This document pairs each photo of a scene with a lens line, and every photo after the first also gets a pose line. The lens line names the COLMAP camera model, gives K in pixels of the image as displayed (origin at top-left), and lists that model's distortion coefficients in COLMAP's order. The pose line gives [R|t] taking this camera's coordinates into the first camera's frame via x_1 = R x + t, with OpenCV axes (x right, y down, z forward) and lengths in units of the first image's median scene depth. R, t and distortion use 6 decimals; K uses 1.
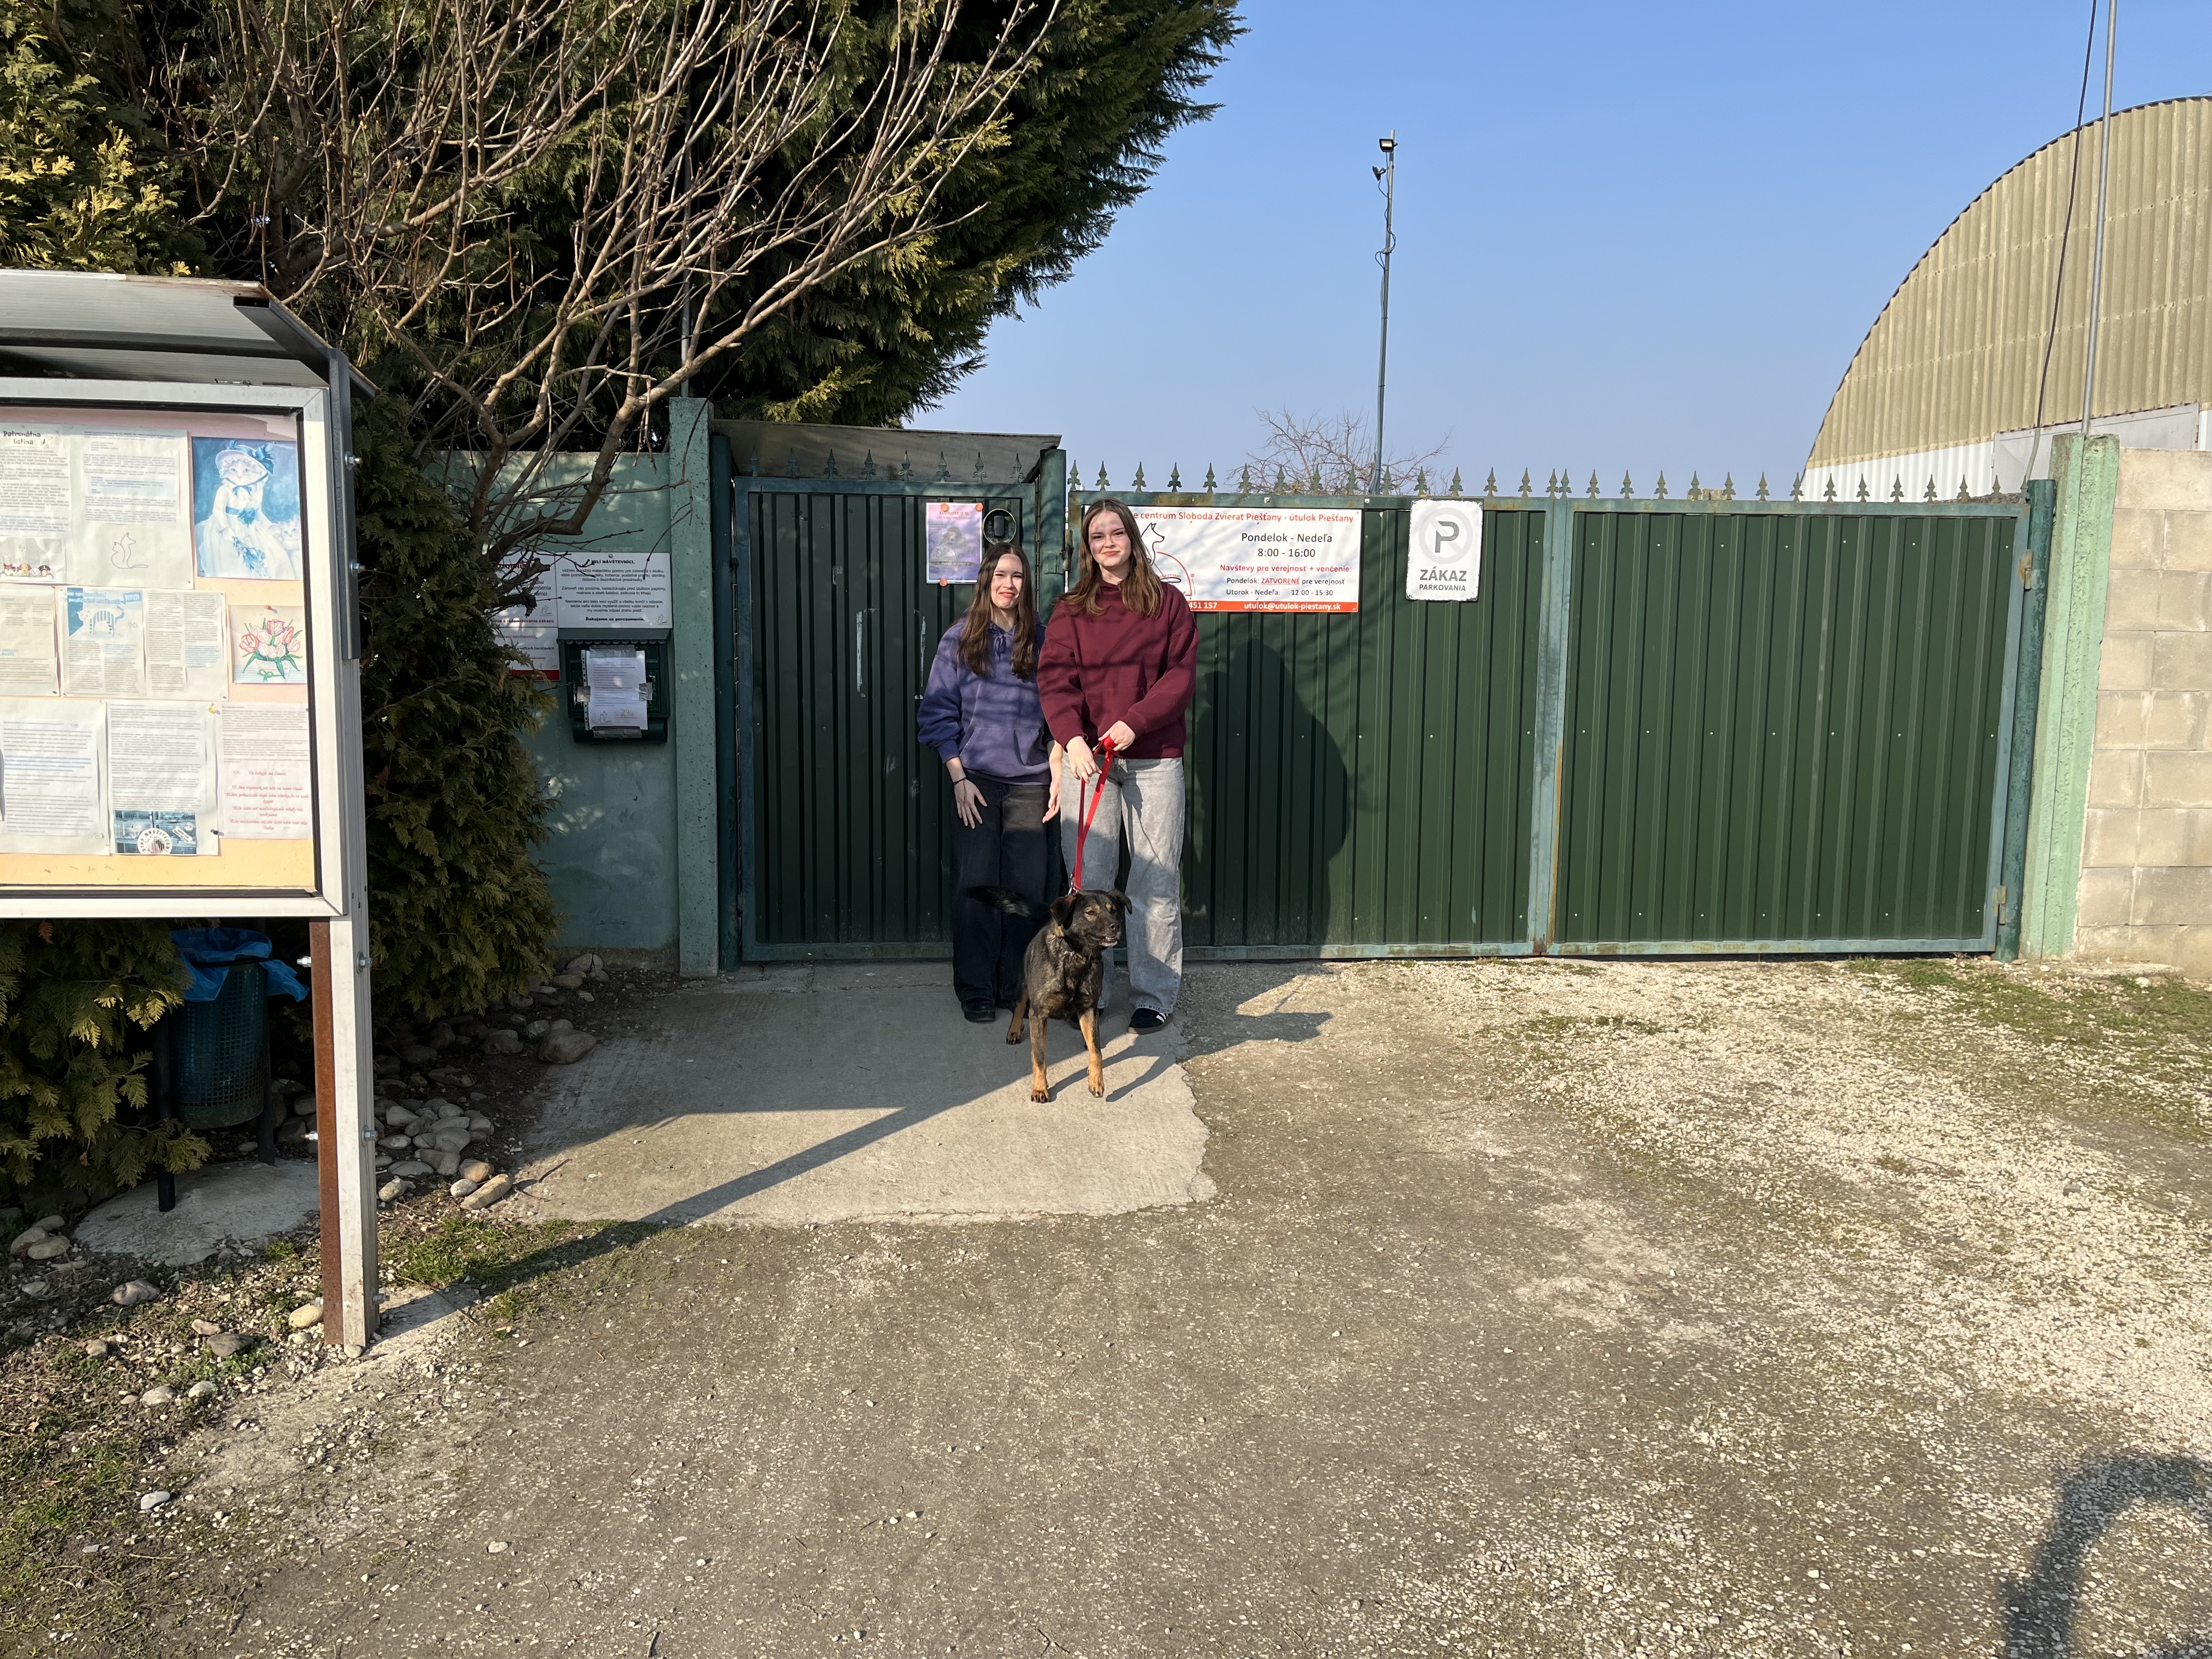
lens RADIAL K [[1690.4, 0, 1103.5], [0, 1690.4, 813.3], [0, 0, 1]] dist [0.066815, -0.093349]
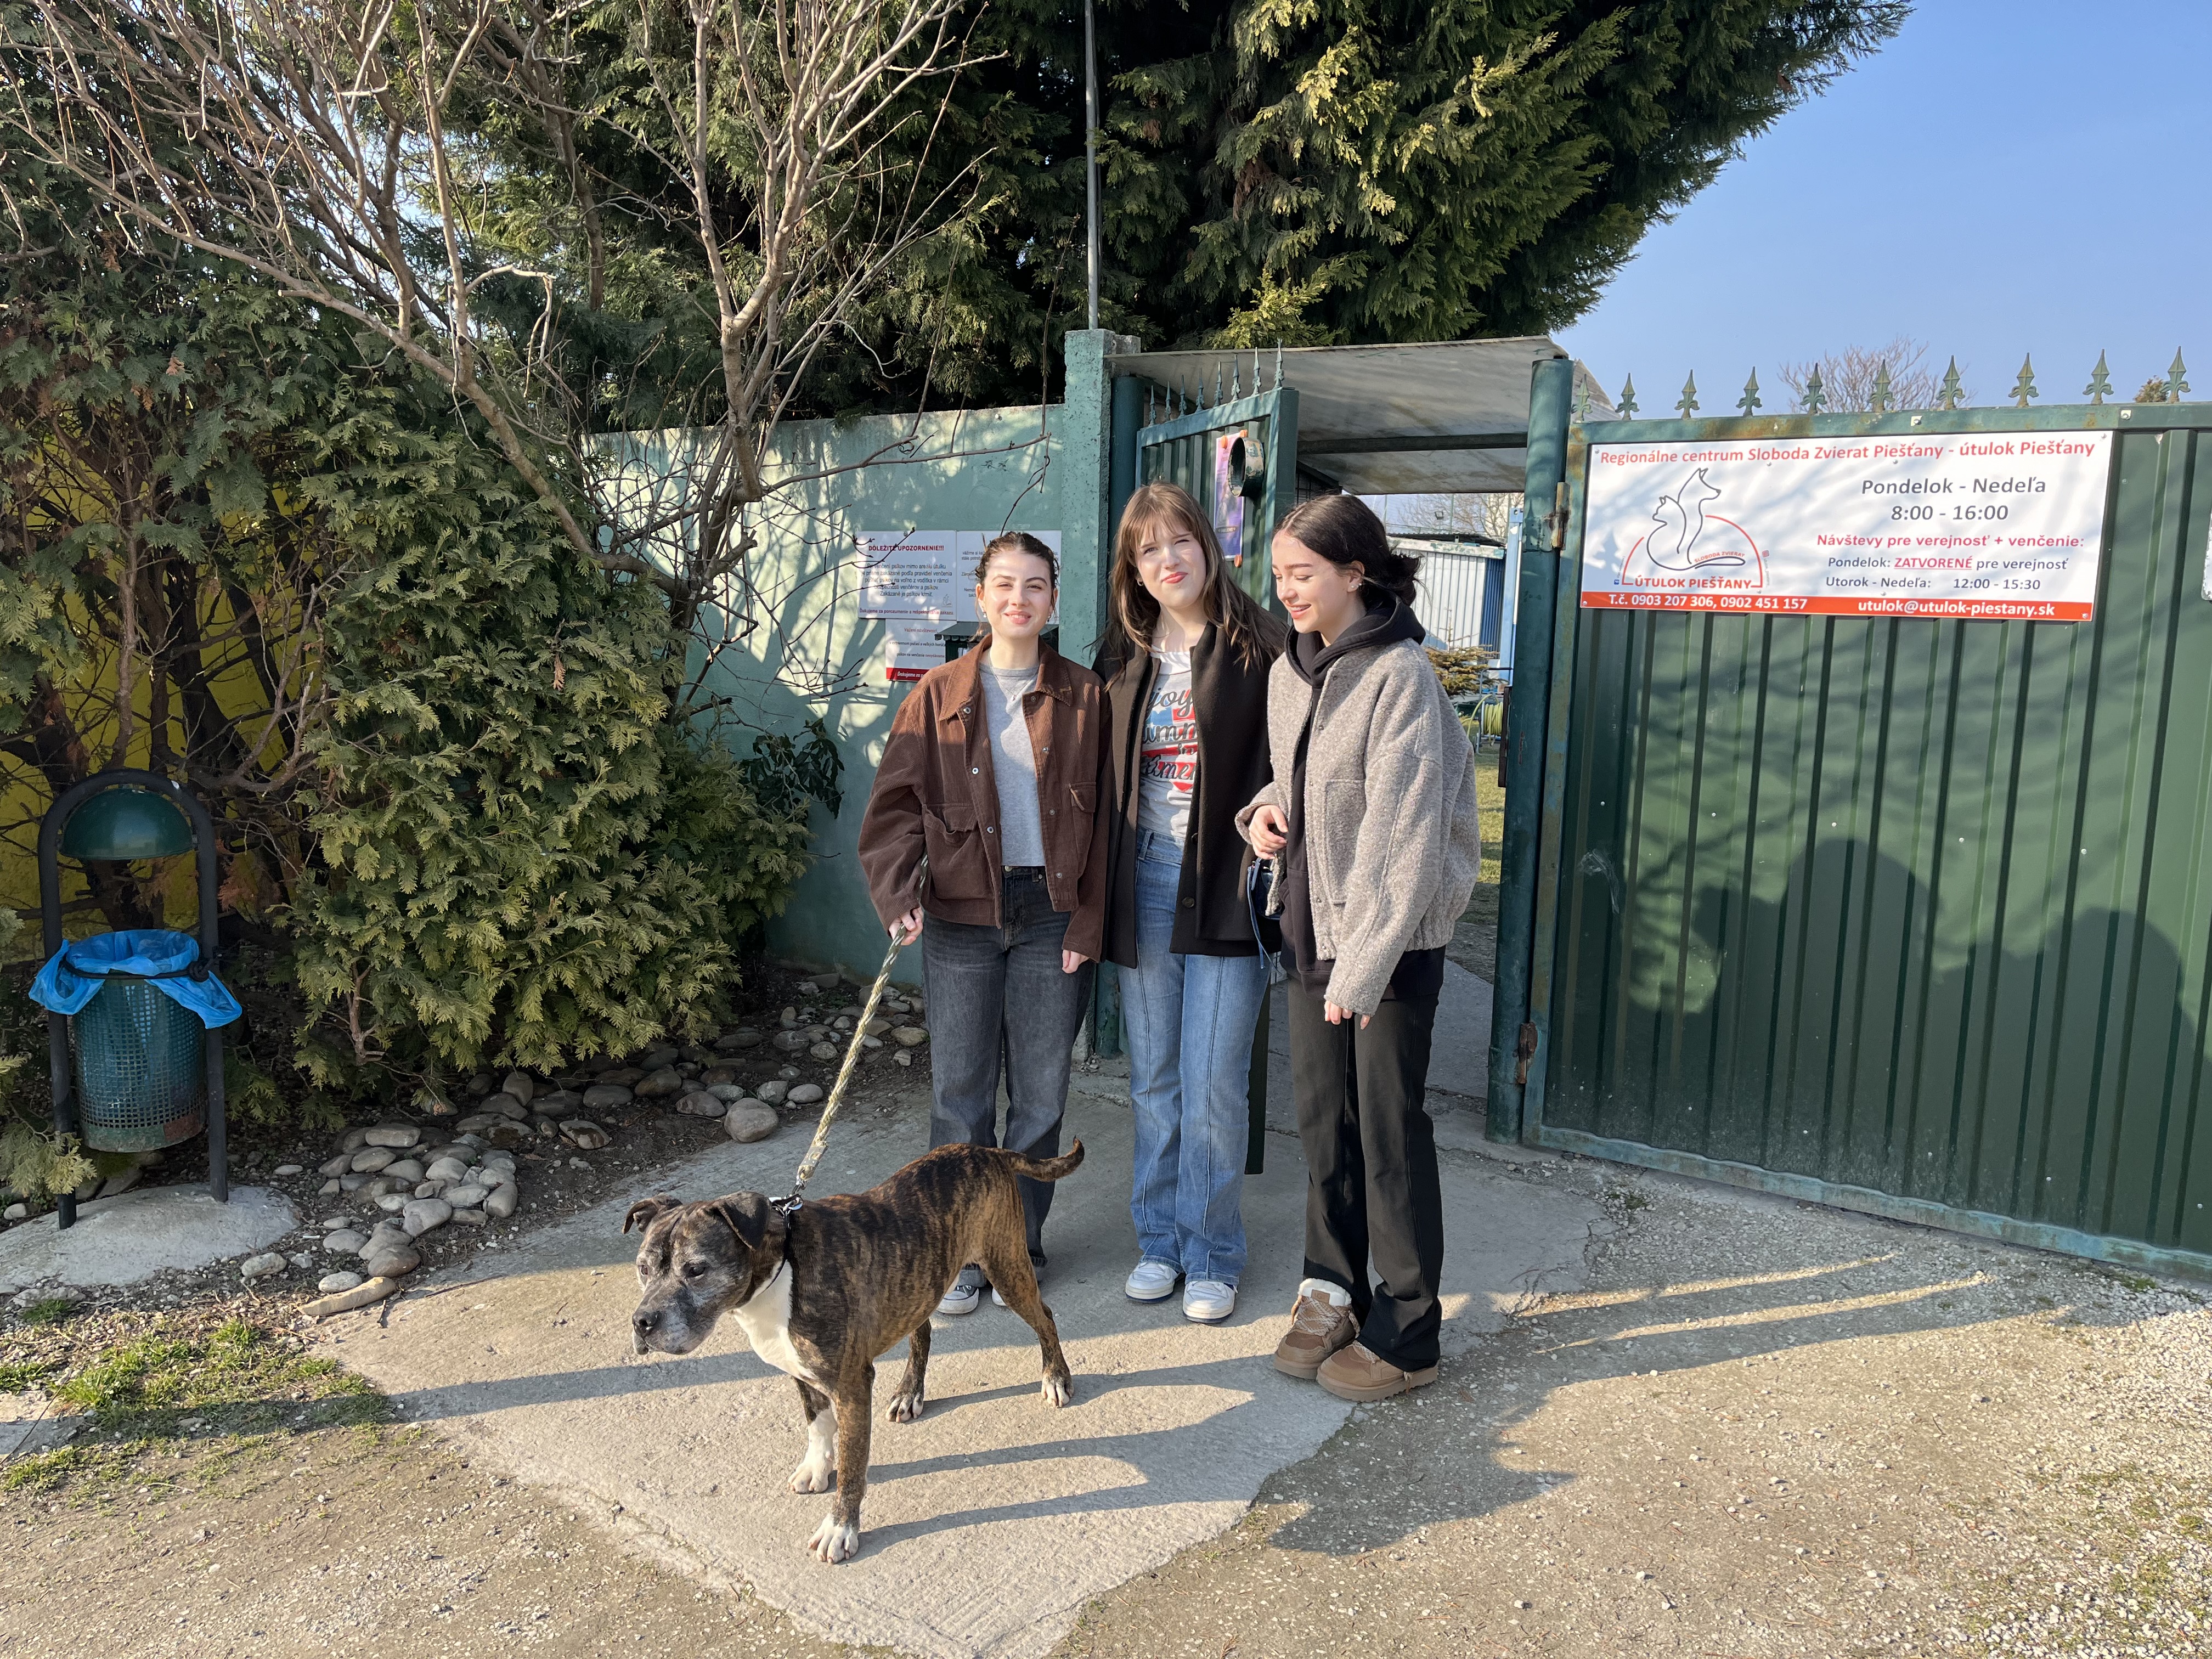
lens RADIAL K [[1690.4, 0, 1128.0], [0, 1690.4, 790.2], [0, 0, 1]] dist [0.066815, -0.093349]
pose [[0.727281, 0.104912, -0.678274, 0.338223], [-0.083795, 0.994428, 0.063963, -0.083794], [0.681205, 0.010317, 0.732020, 0.441378]]
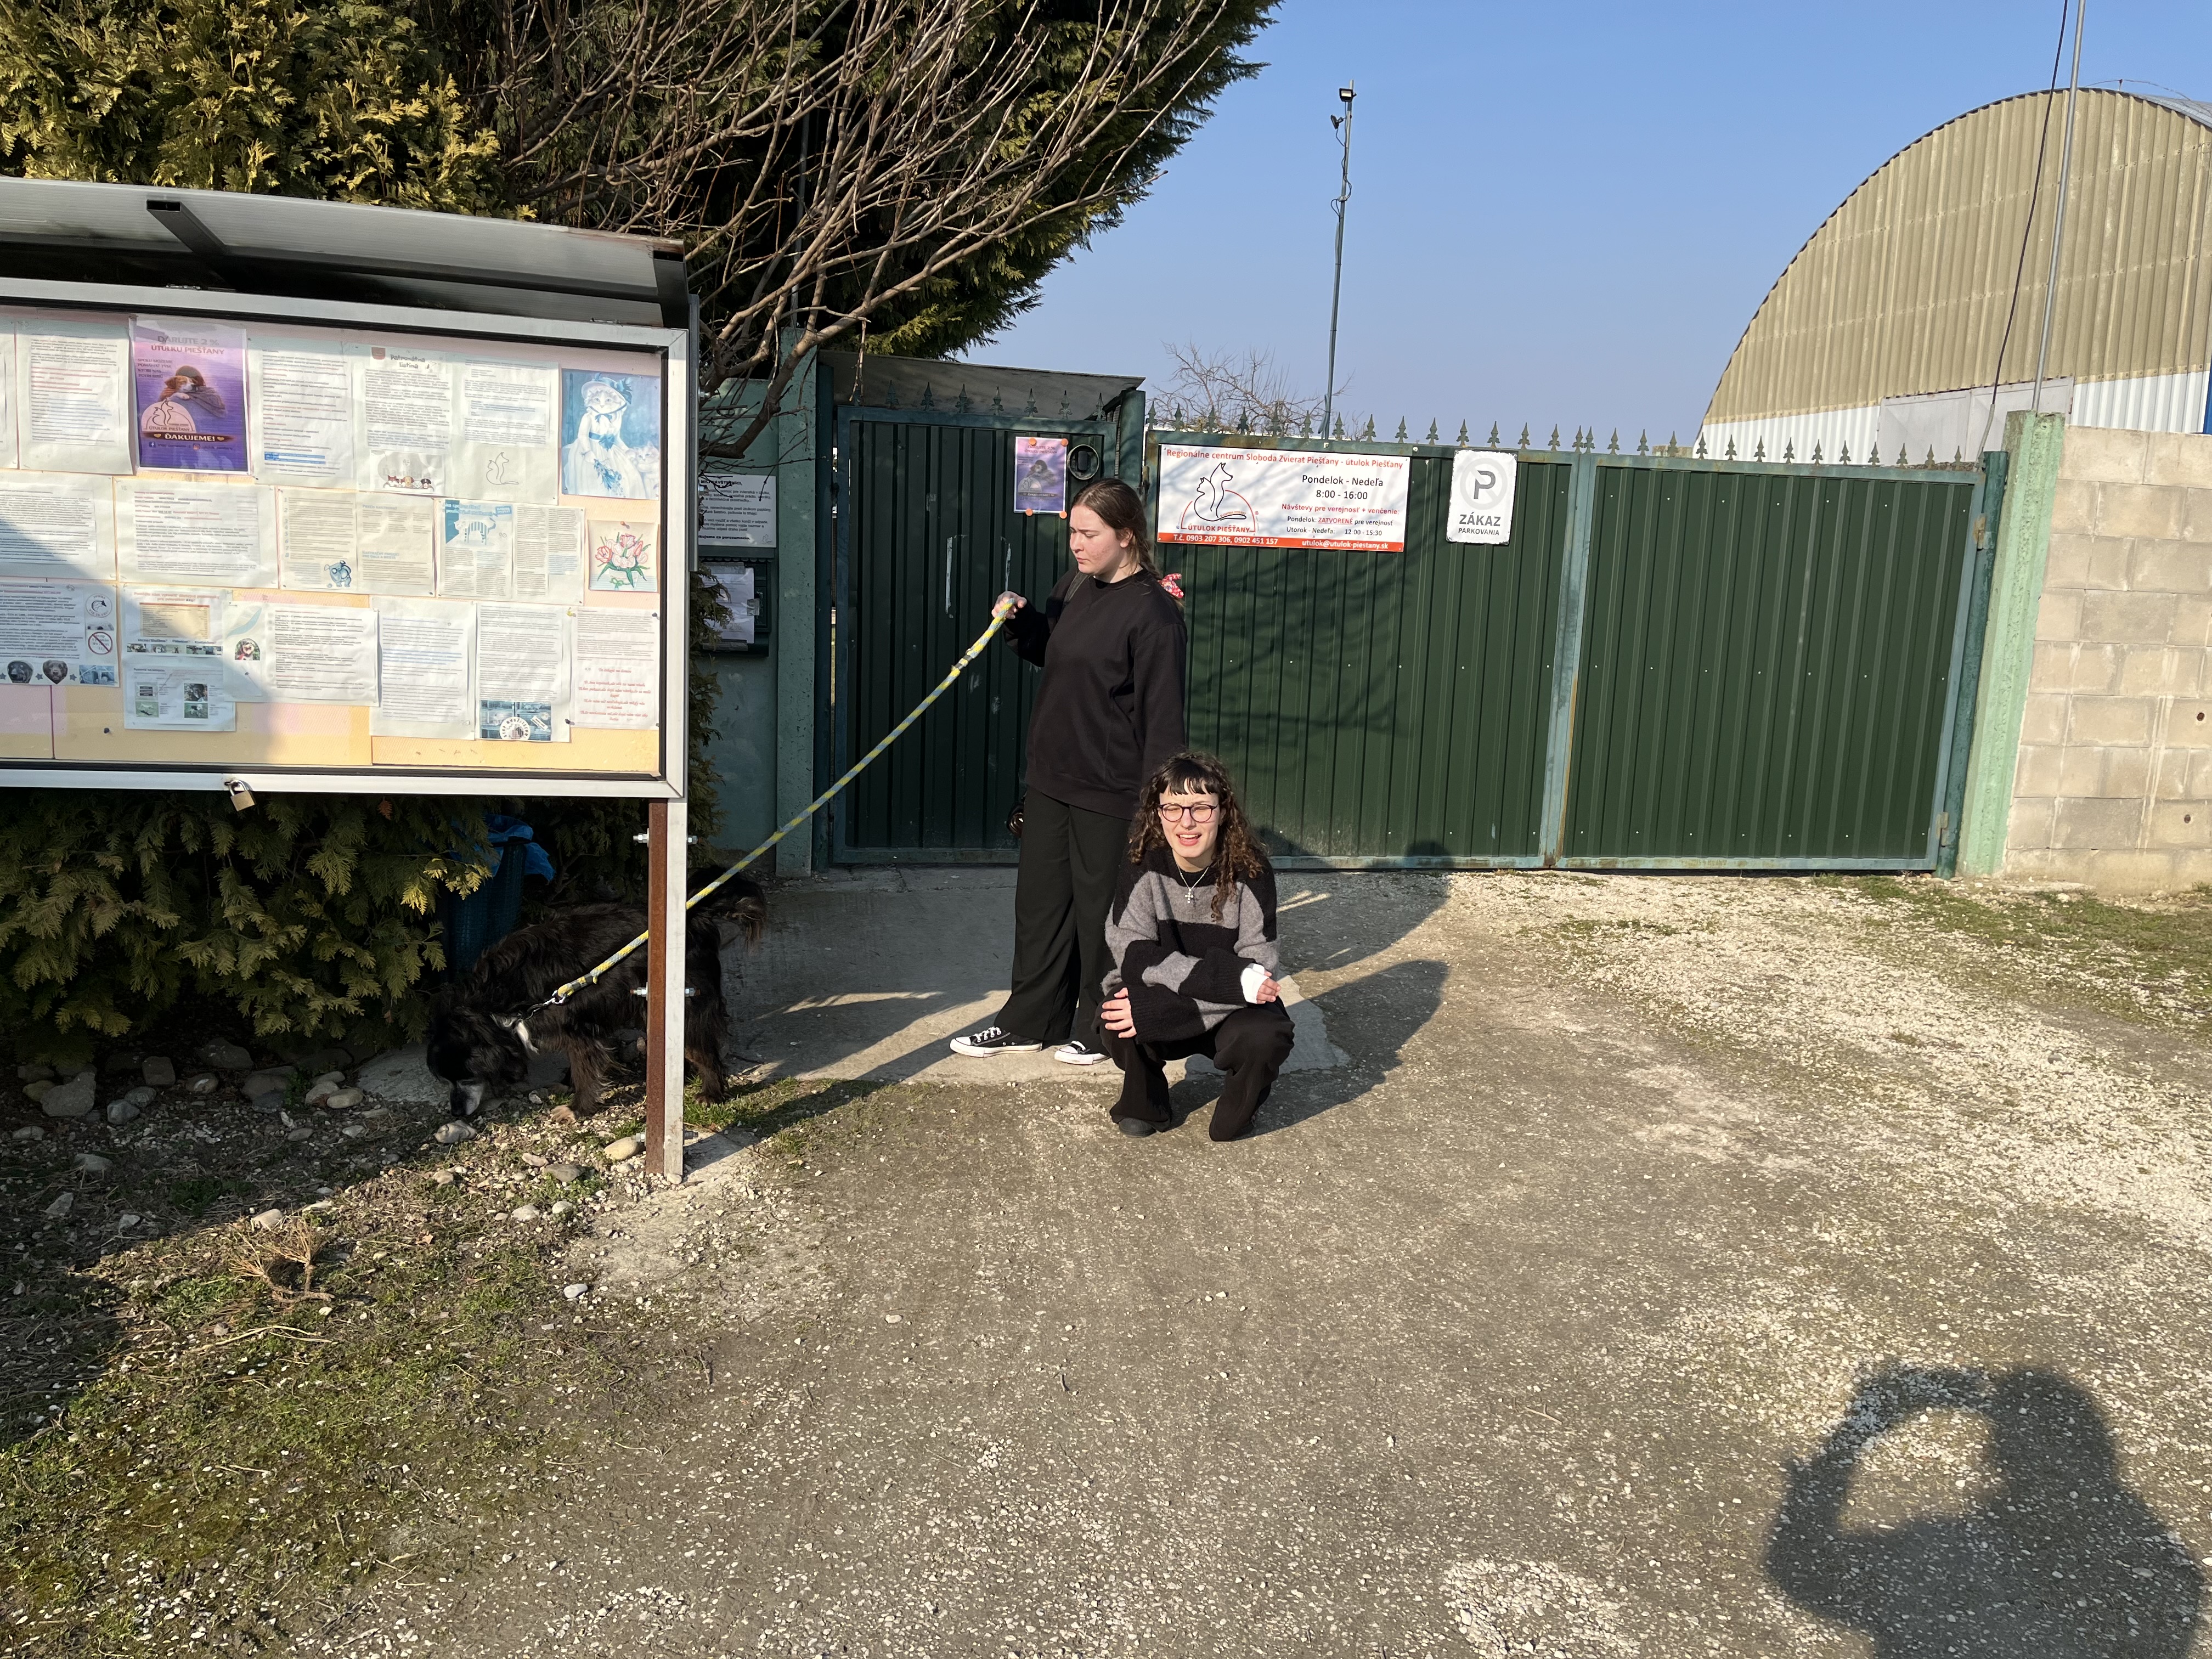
lens RADIAL K [[1690.4, 0, 1130.3], [0, 1690.4, 815.6], [0, 0, 1]] dist [0.066815, -0.093349]
pose [[0.995340, 0.015700, 0.095144, -0.141282], [-0.019685, 0.998962, 0.041088, 0.010770], [-0.094400, -0.042769, 0.994615, -0.086482]]
